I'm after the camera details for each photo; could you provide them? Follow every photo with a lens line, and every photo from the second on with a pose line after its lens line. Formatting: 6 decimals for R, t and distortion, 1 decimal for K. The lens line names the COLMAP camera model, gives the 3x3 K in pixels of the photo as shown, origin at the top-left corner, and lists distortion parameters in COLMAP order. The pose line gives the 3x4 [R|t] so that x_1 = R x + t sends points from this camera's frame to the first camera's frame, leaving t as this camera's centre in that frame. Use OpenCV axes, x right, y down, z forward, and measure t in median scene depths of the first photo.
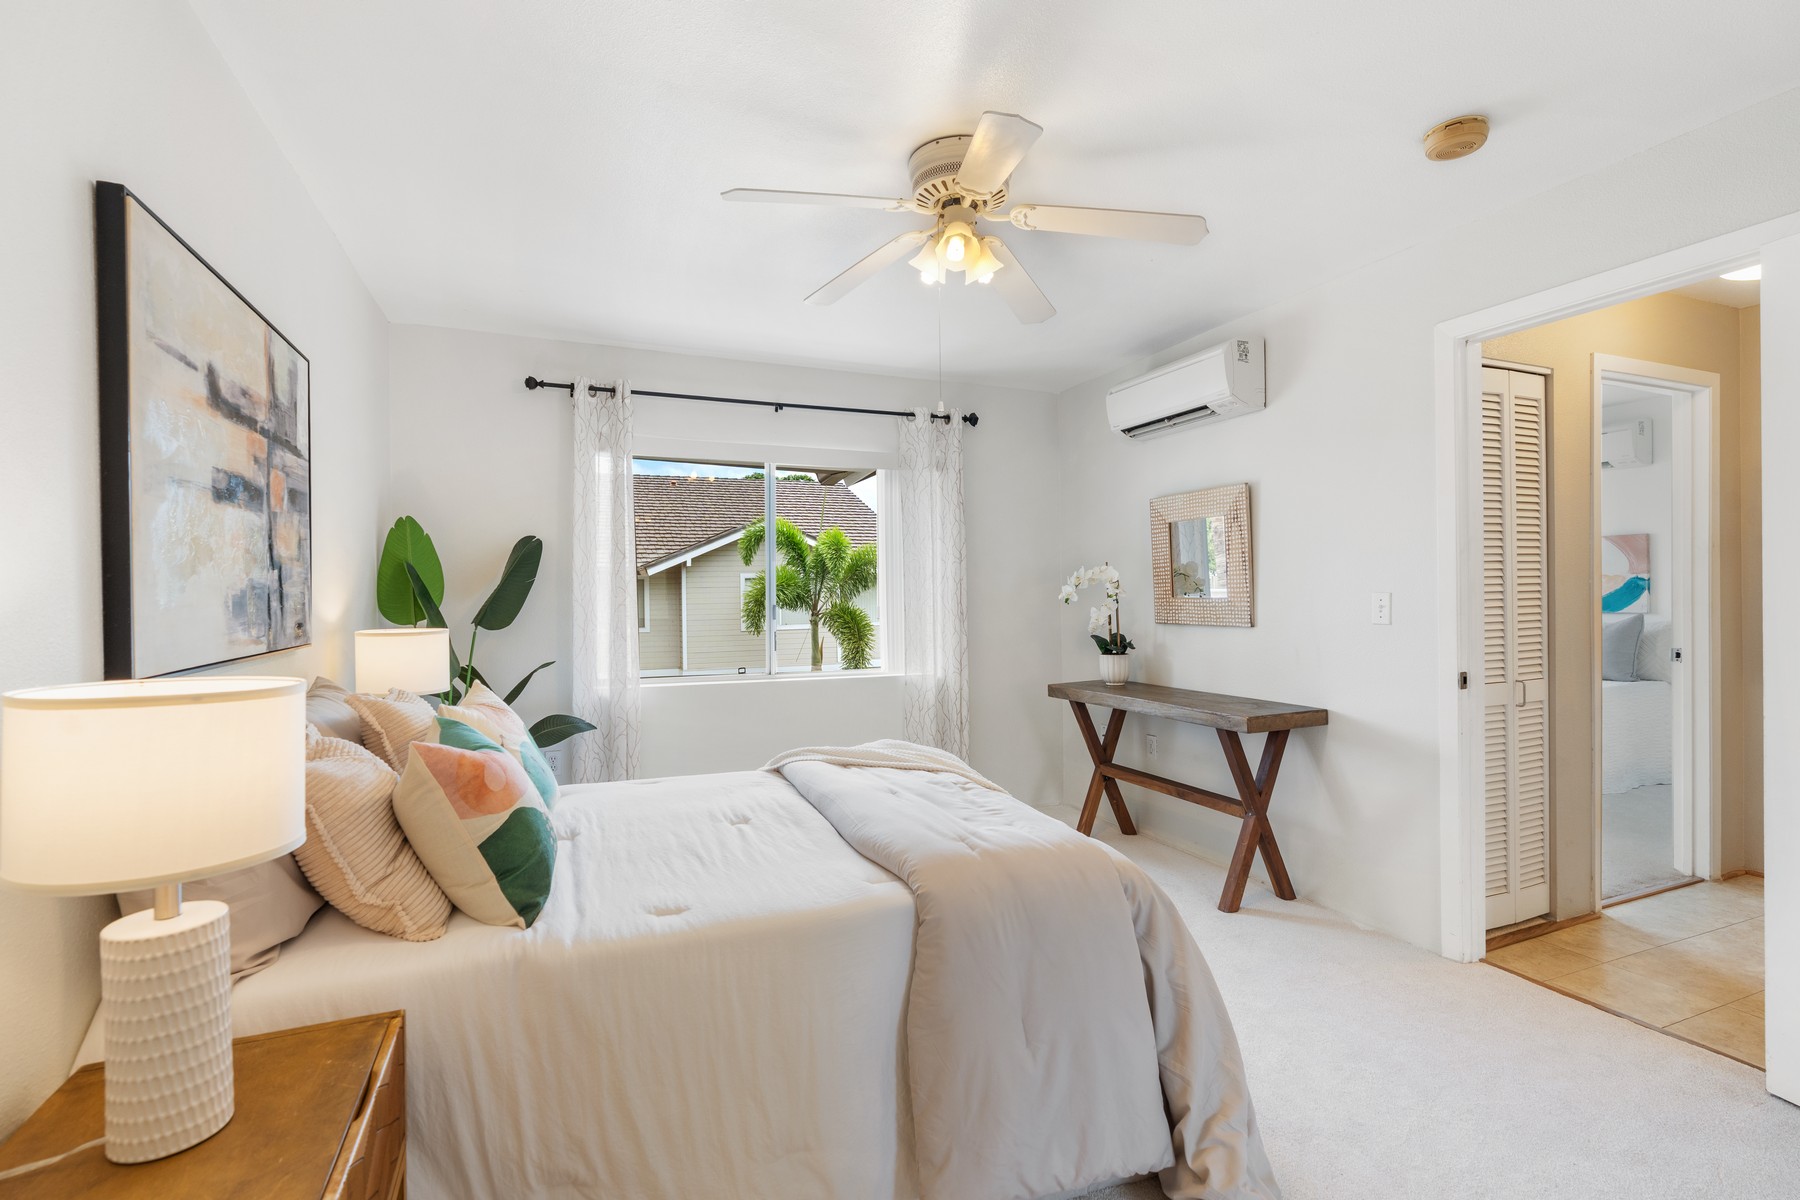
lens RADIAL K [[806.2, 0, 904.2], [0, 806.2, 598.8], [0, 0, 1]] dist [-0.001215, 0.000081]
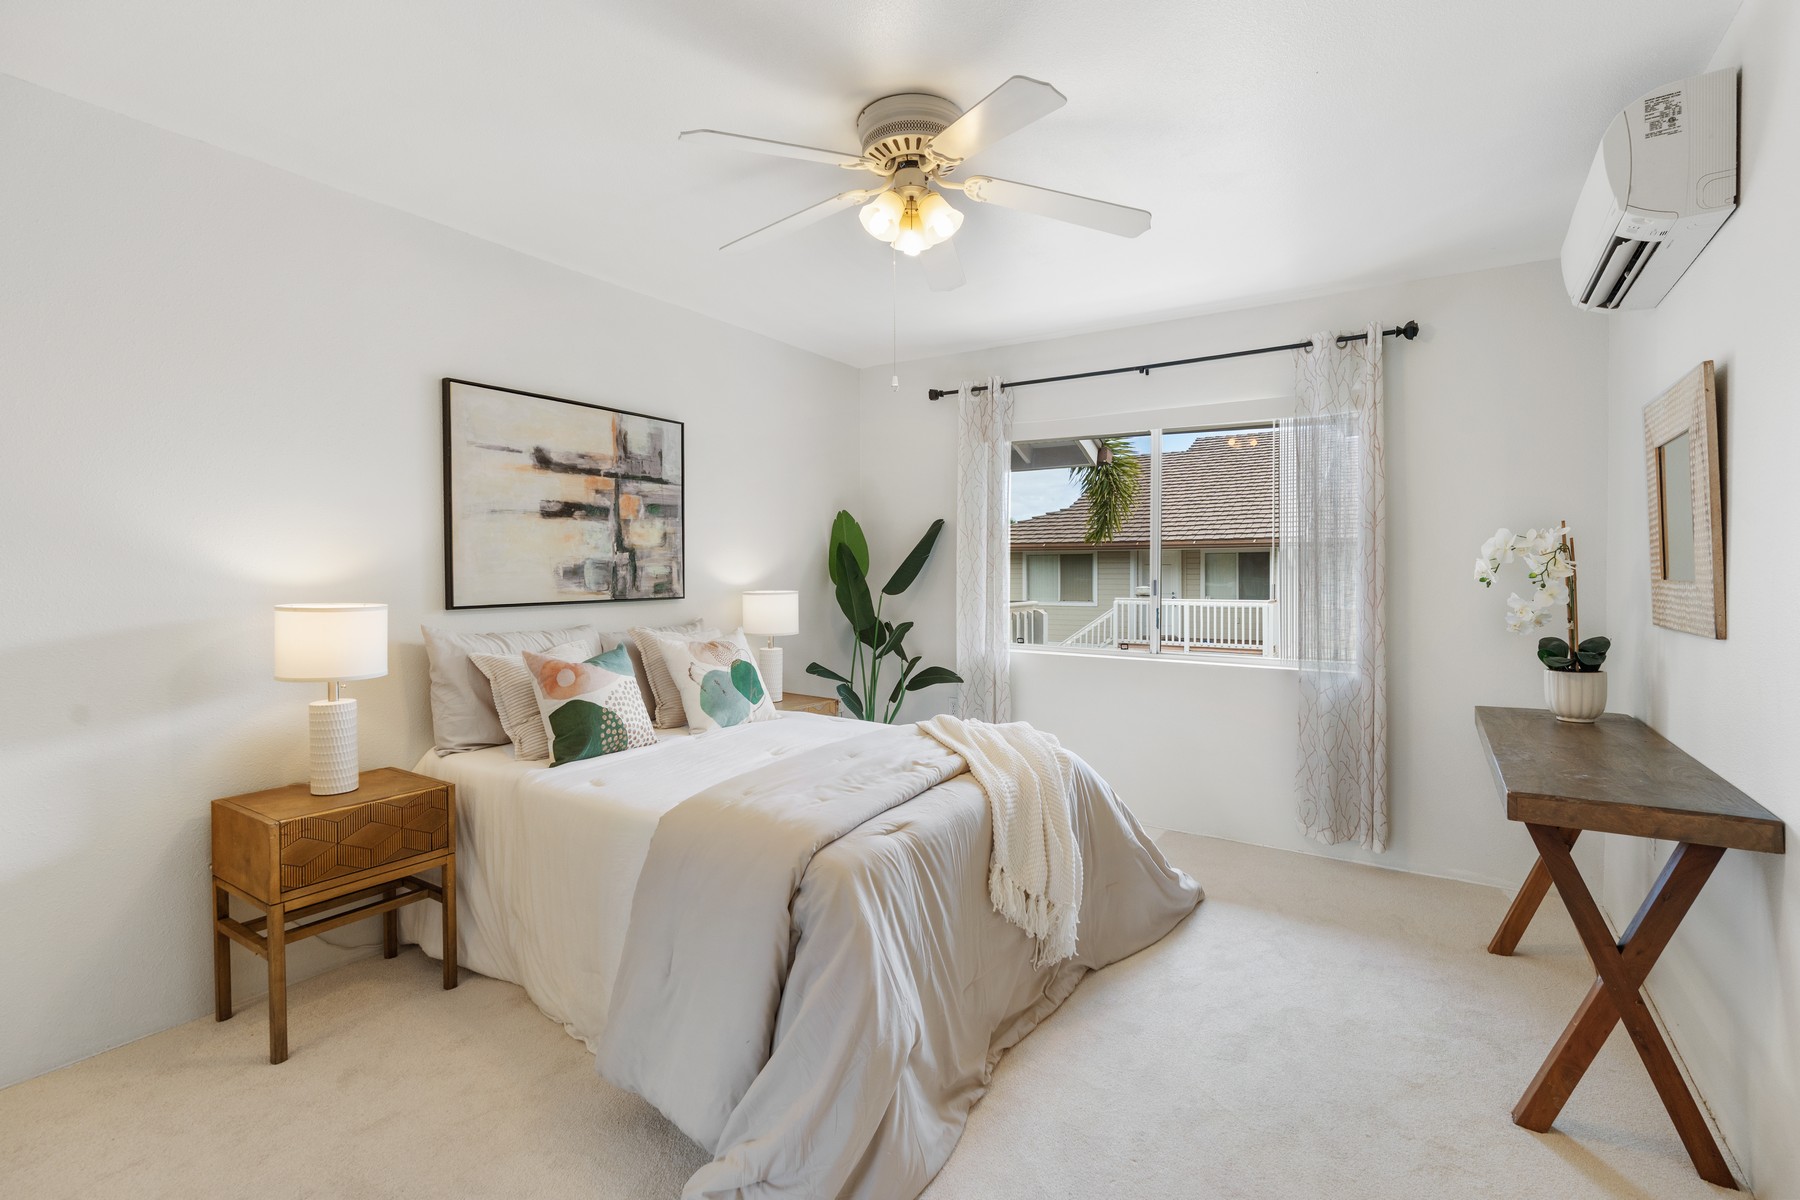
lens RADIAL K [[795.5, 0, 906.9], [0, 795.5, 593.3], [0, 0, 1]] dist [-0.002716, 0.000247]
pose [[0.577295, 0.034571, -0.815803, 0.612520], [-0.009908, 0.999326, 0.035338, -0.009333], [0.816475, -0.012317, 0.577249, 0.316104]]
